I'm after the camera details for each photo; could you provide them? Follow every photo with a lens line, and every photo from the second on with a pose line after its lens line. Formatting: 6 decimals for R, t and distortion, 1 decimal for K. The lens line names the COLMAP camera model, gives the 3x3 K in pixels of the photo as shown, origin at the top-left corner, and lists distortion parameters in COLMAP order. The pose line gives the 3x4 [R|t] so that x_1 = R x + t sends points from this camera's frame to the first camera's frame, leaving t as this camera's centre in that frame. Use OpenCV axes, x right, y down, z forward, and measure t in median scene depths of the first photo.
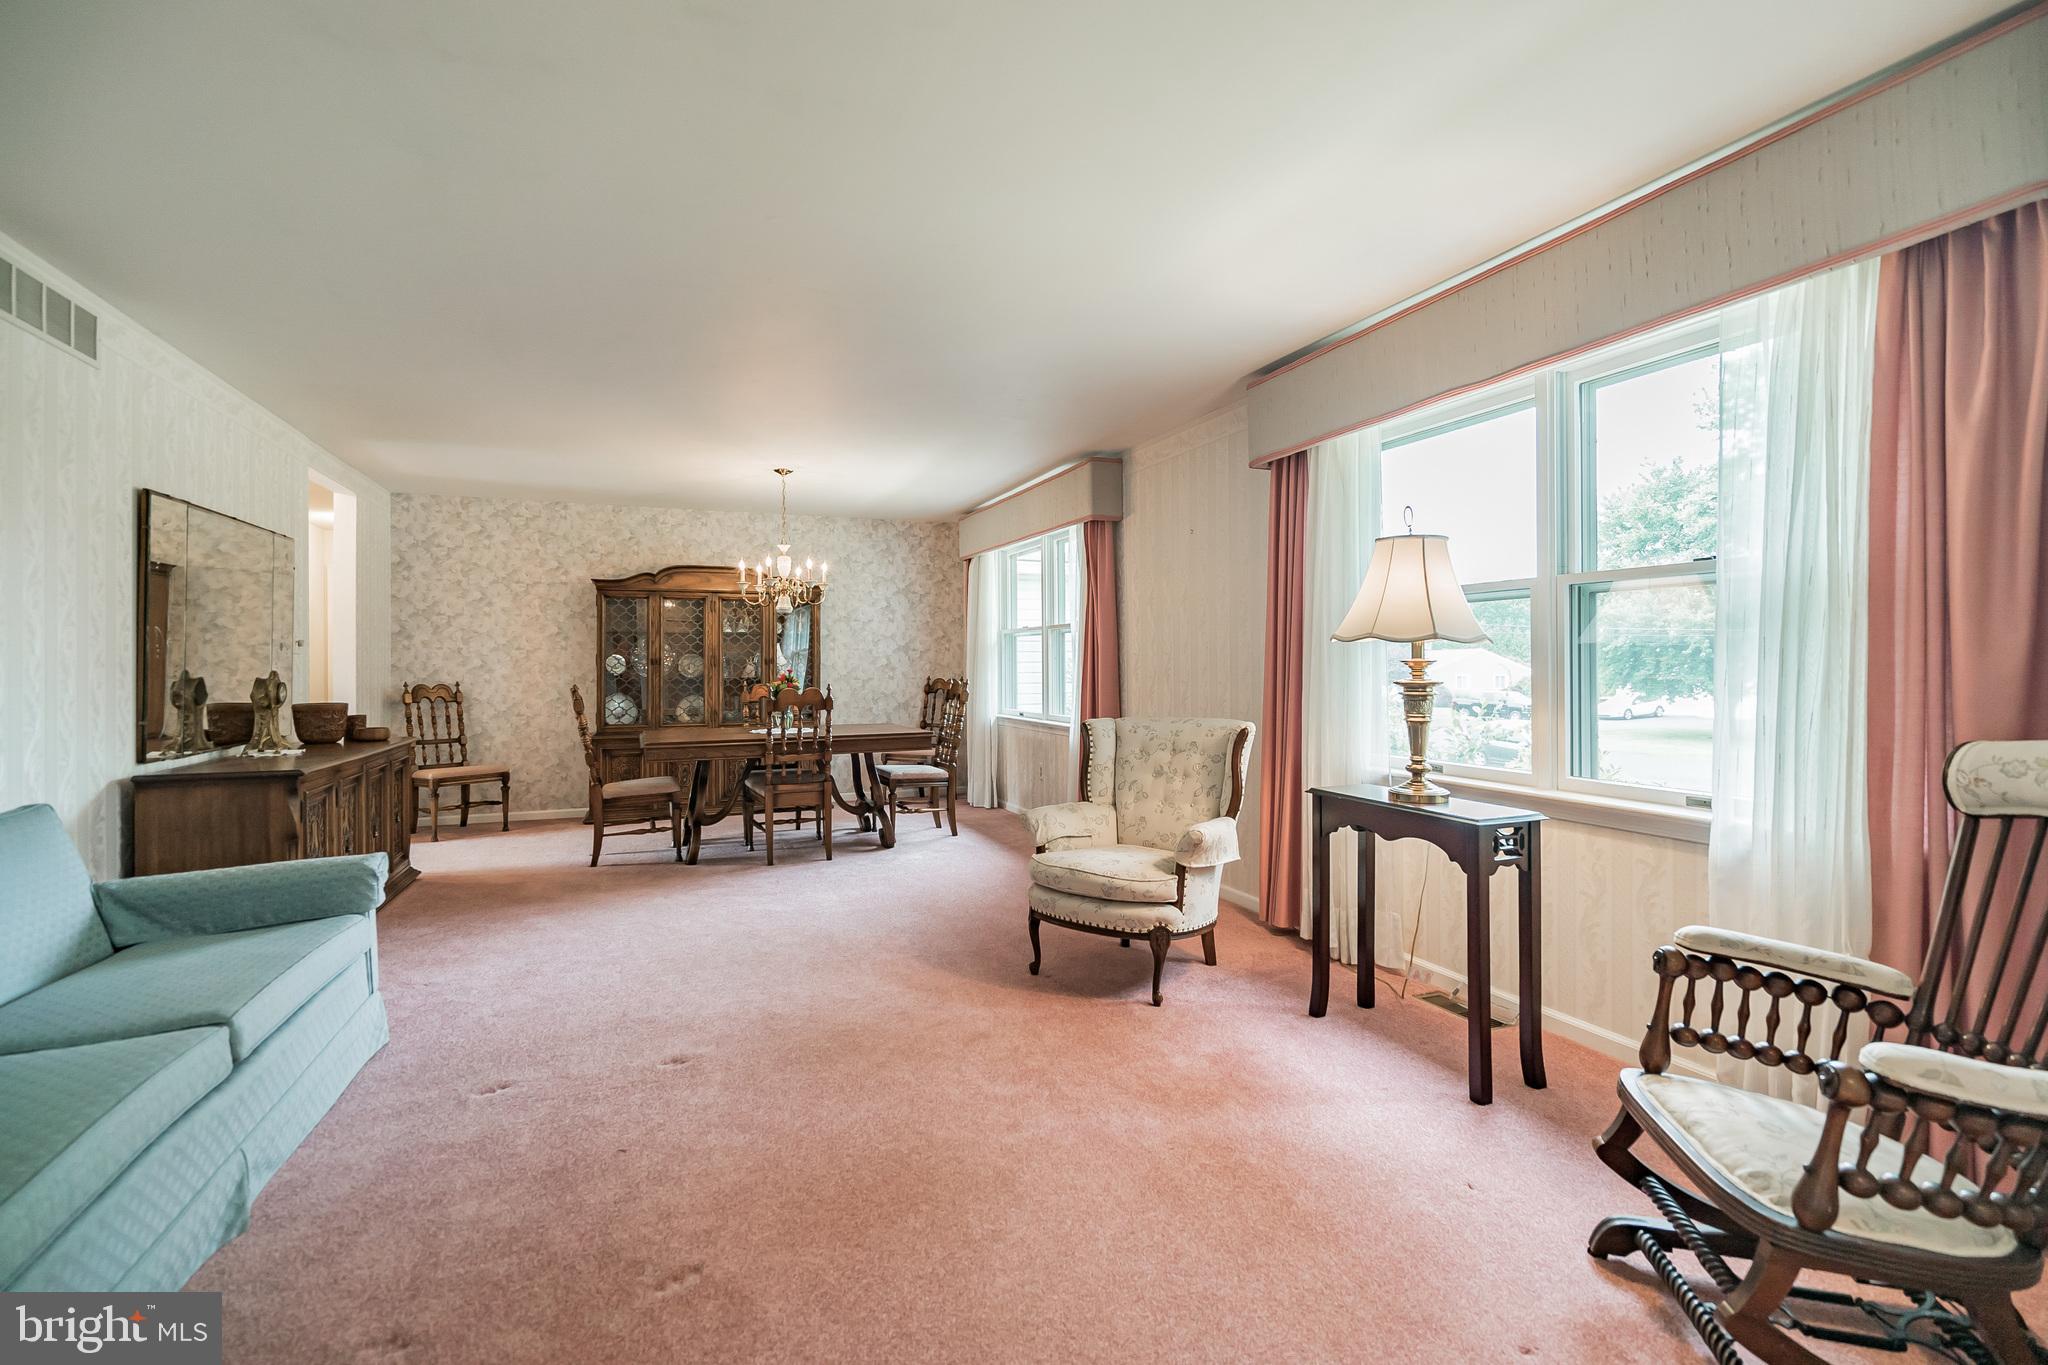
lens RADIAL K [[933.6, 0, 1016.2], [0, 933.6, 673.5], [0, 0, 1]] dist [-0.002307, -0.000240]
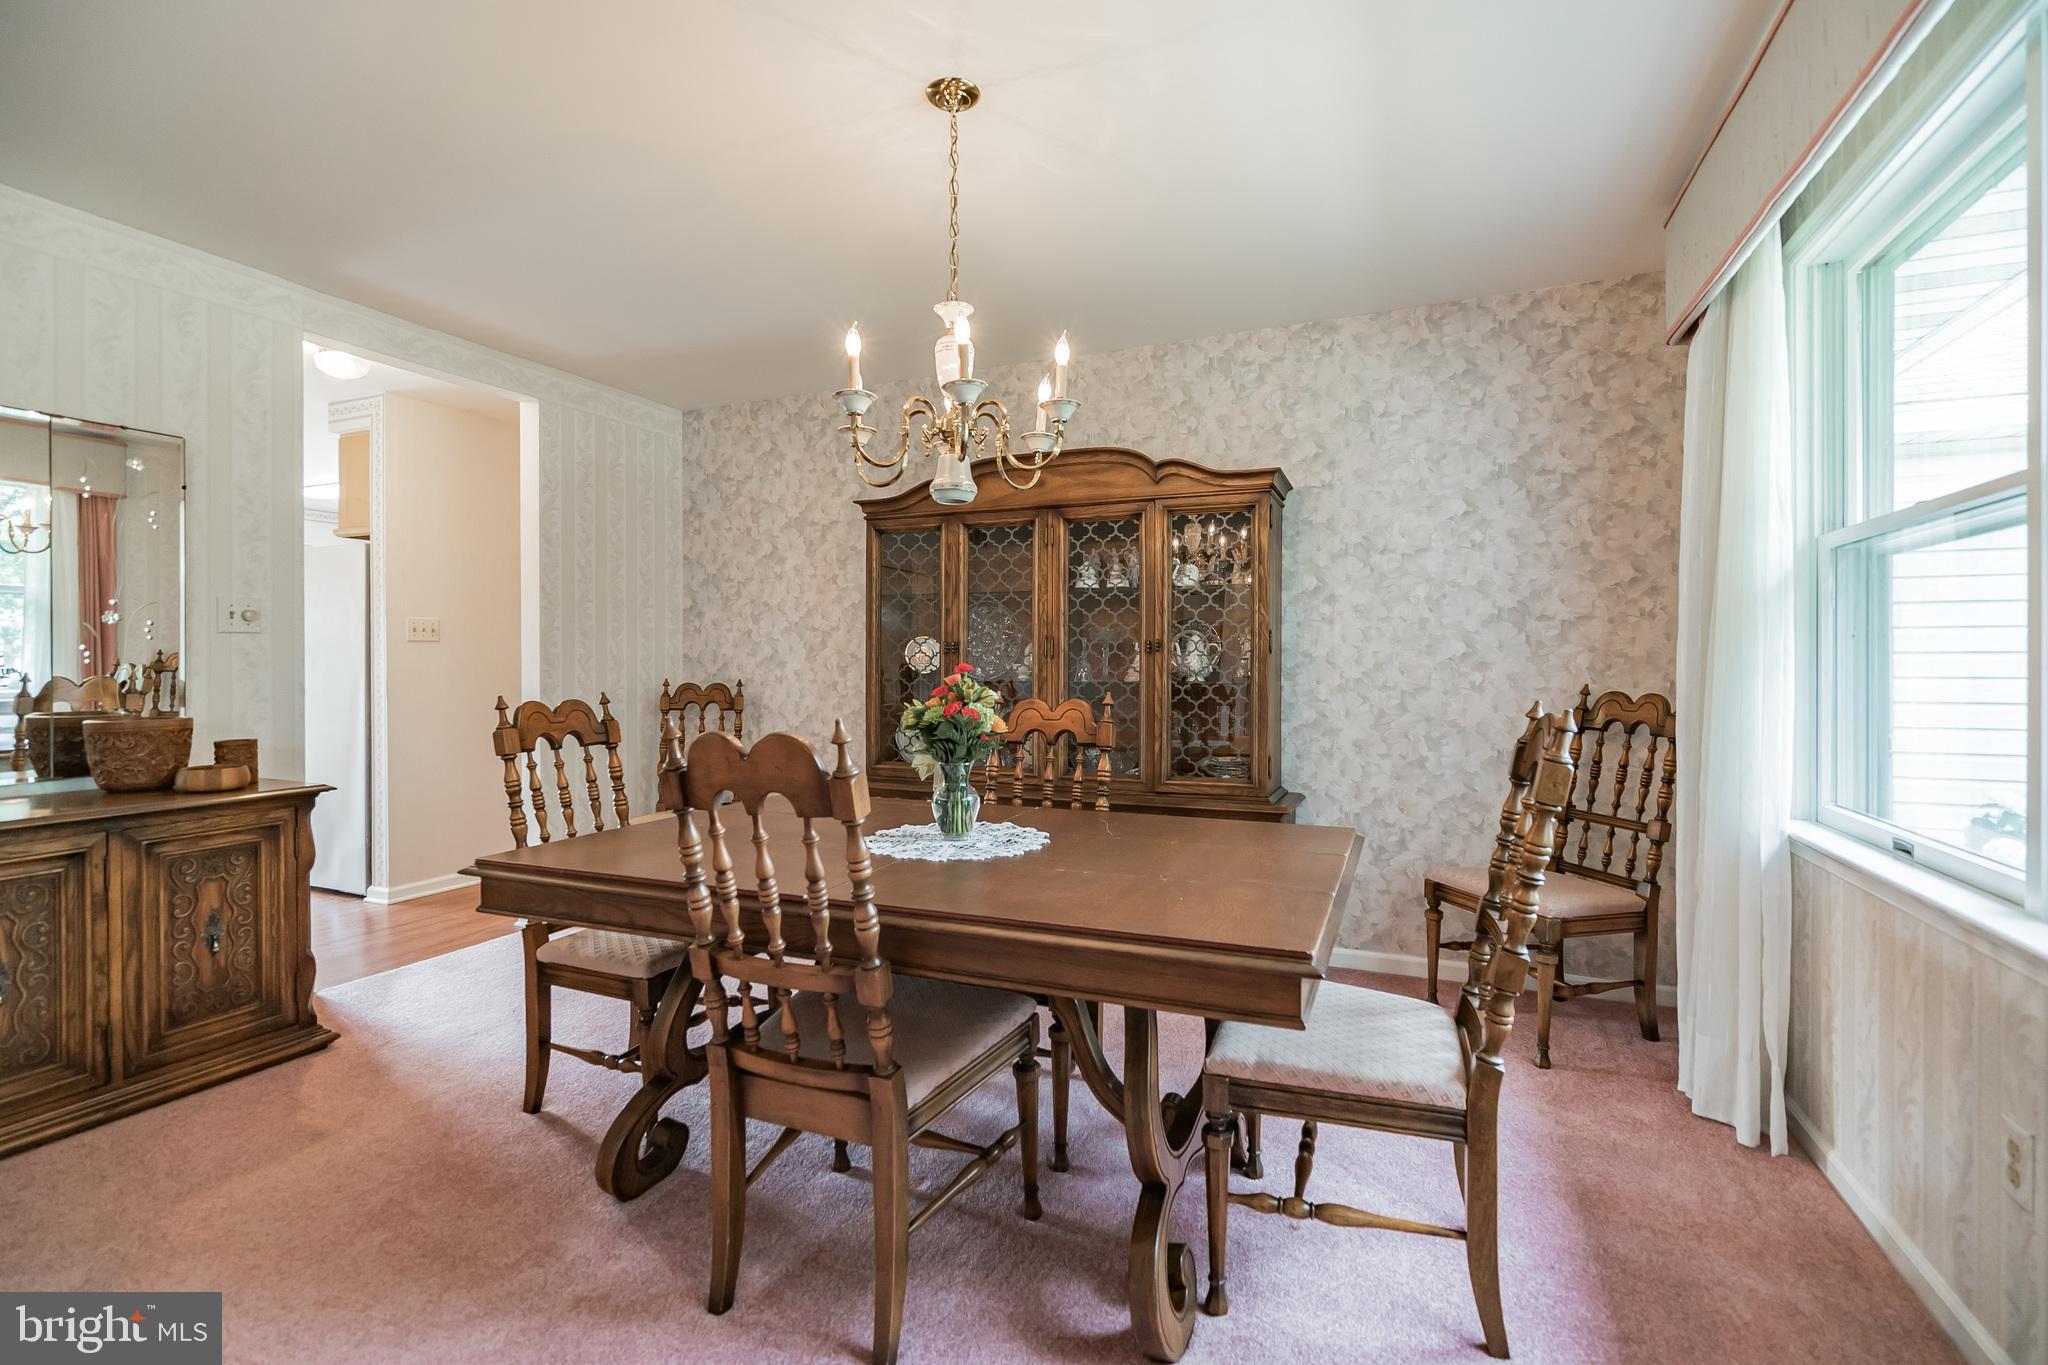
lens RADIAL K [[933.6, 0, 1021.6], [0, 933.6, 673.4], [0, 0, 1]] dist [-0.002307, -0.000240]
pose [[0.713899, 0.011673, -0.700152, 0.009798], [-0.011447, 0.999922, 0.004999, -0.001258], [0.700156, 0.004446, 0.713976, 0.589143]]
